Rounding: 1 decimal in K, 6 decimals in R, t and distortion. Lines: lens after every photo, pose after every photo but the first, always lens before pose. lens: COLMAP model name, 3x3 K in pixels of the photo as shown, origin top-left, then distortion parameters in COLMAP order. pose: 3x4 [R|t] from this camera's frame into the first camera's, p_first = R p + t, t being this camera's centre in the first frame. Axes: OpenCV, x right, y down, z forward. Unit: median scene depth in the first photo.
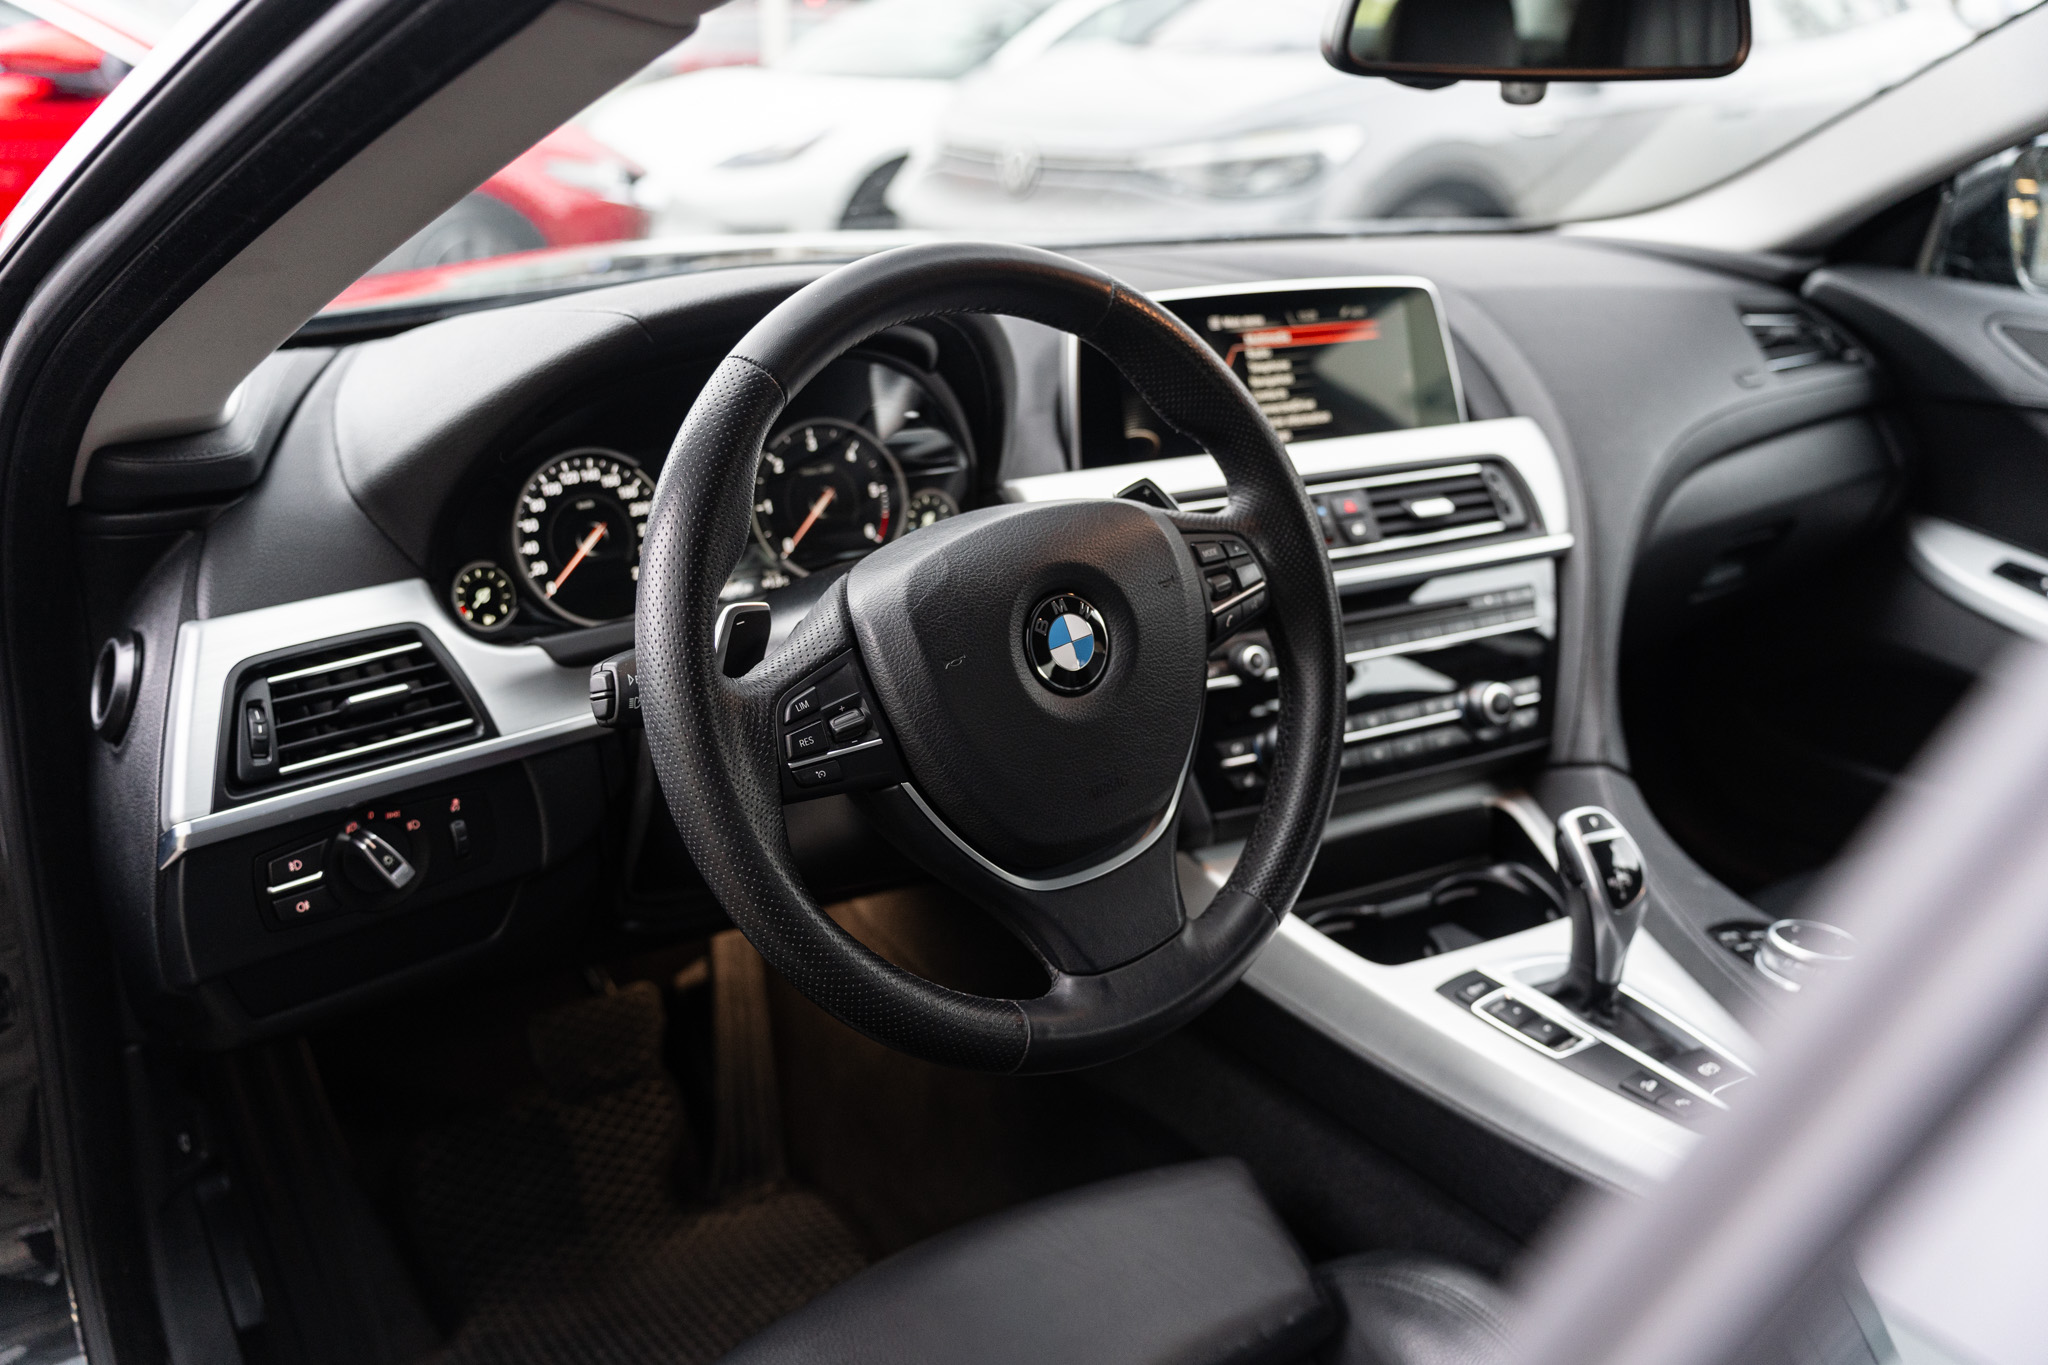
lens RADIAL K [[1845.9, 0, 1029.1], [0, 1845.9, 700.8], [0, 0, 1]] dist [0.027740, -0.022951]
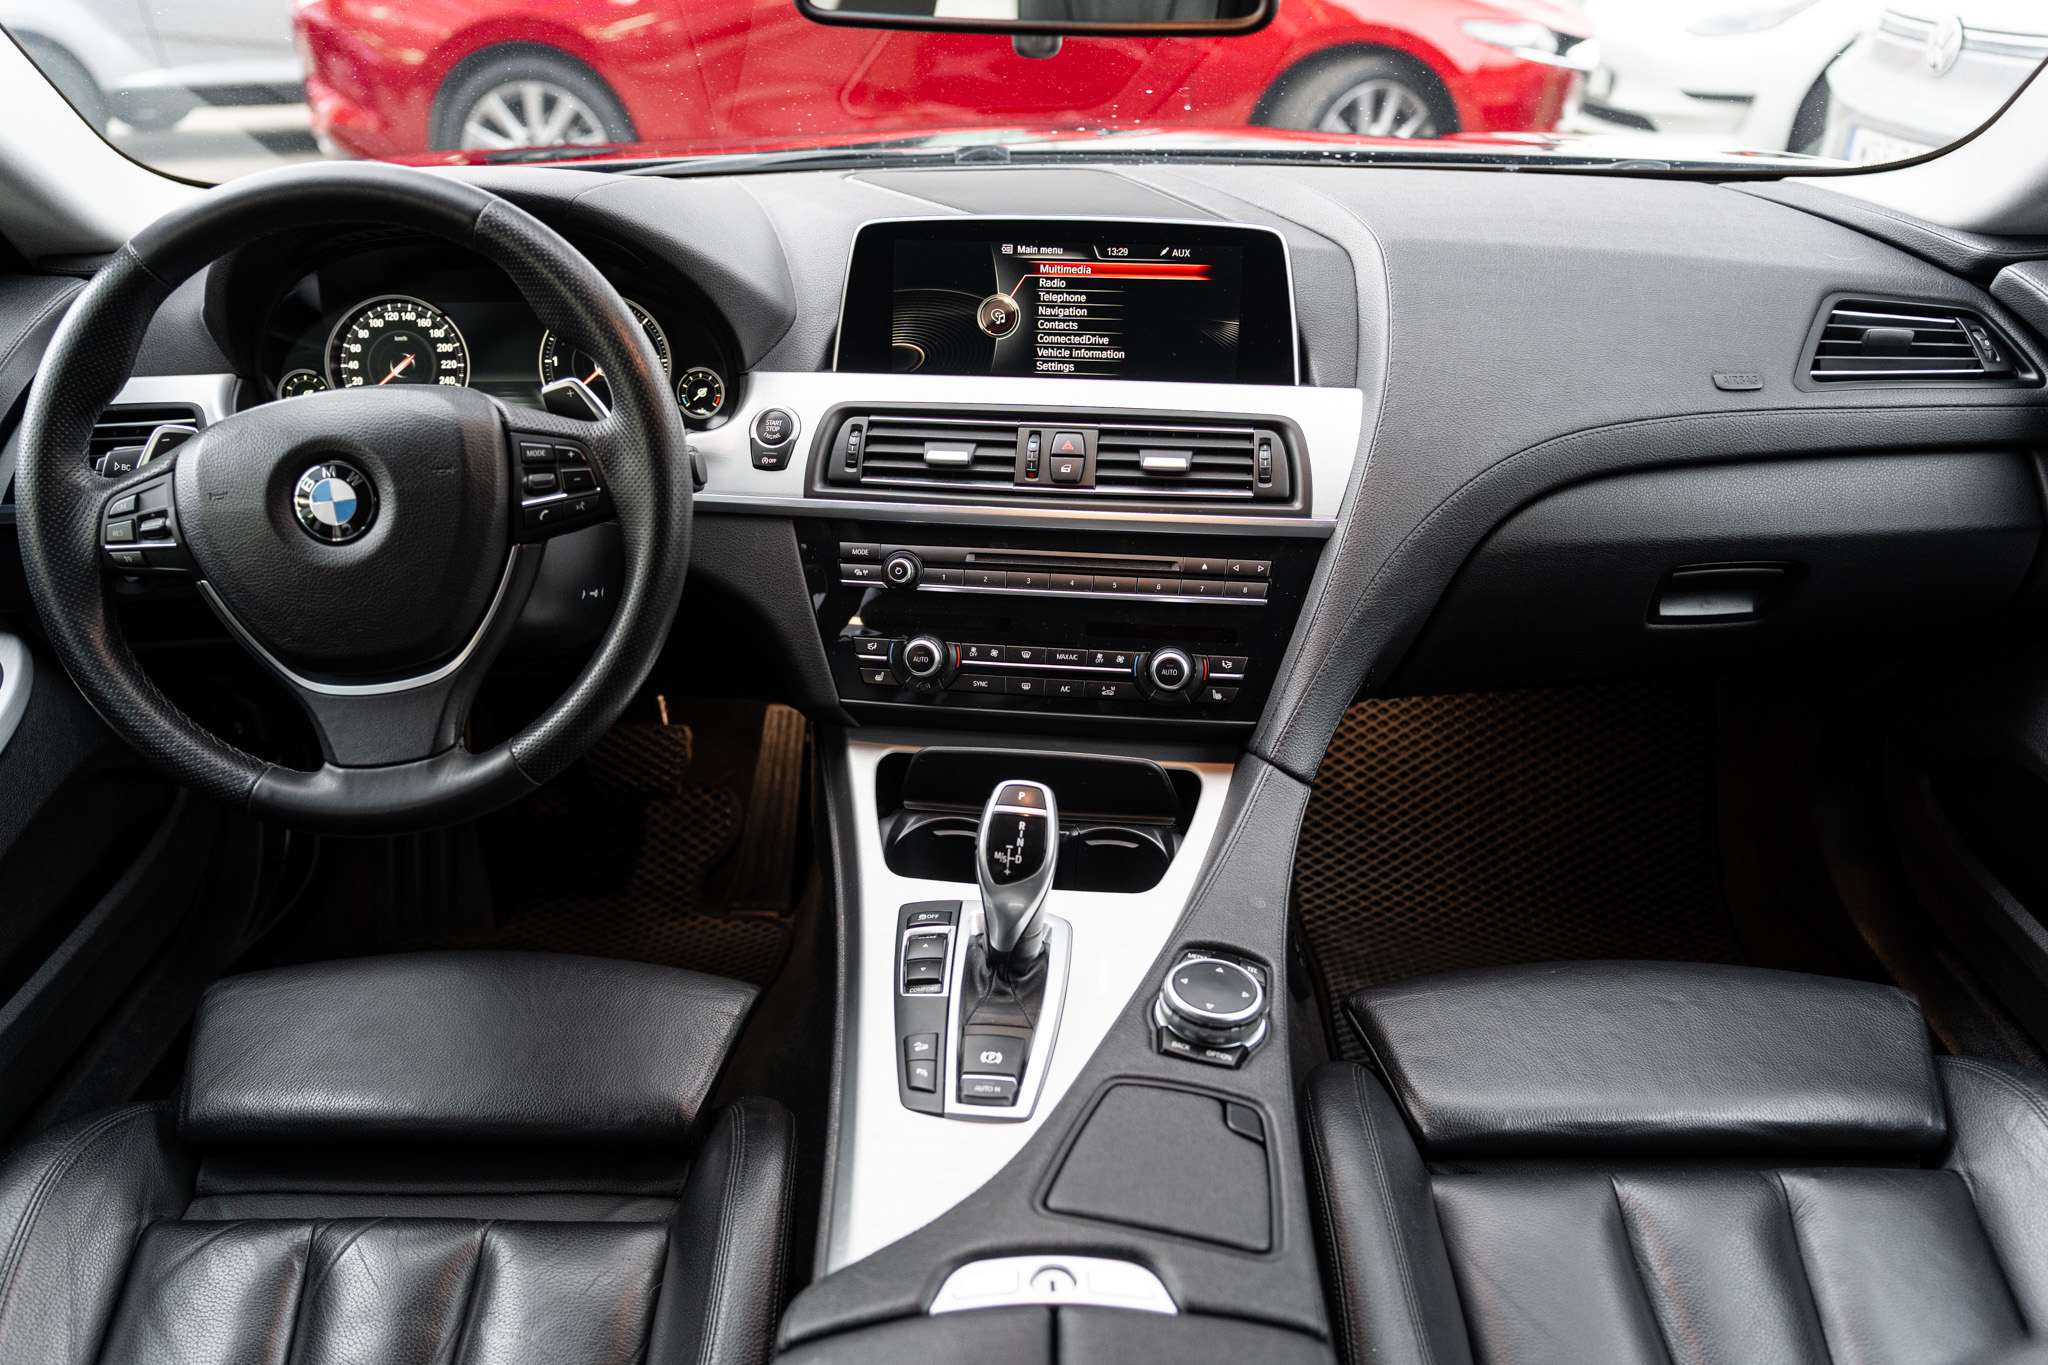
lens RADIAL K [[1640.8, 0, 1024.8], [0, 1640.8, 668.8], [0, 0, 1]] dist [0.010884, 0.006512]
pose [[0.800589, 0.247143, -0.545873, 0.797722], [-0.192060, 0.968756, 0.156923, -0.144783], [0.567600, -0.020791, 0.823042, 0.280840]]
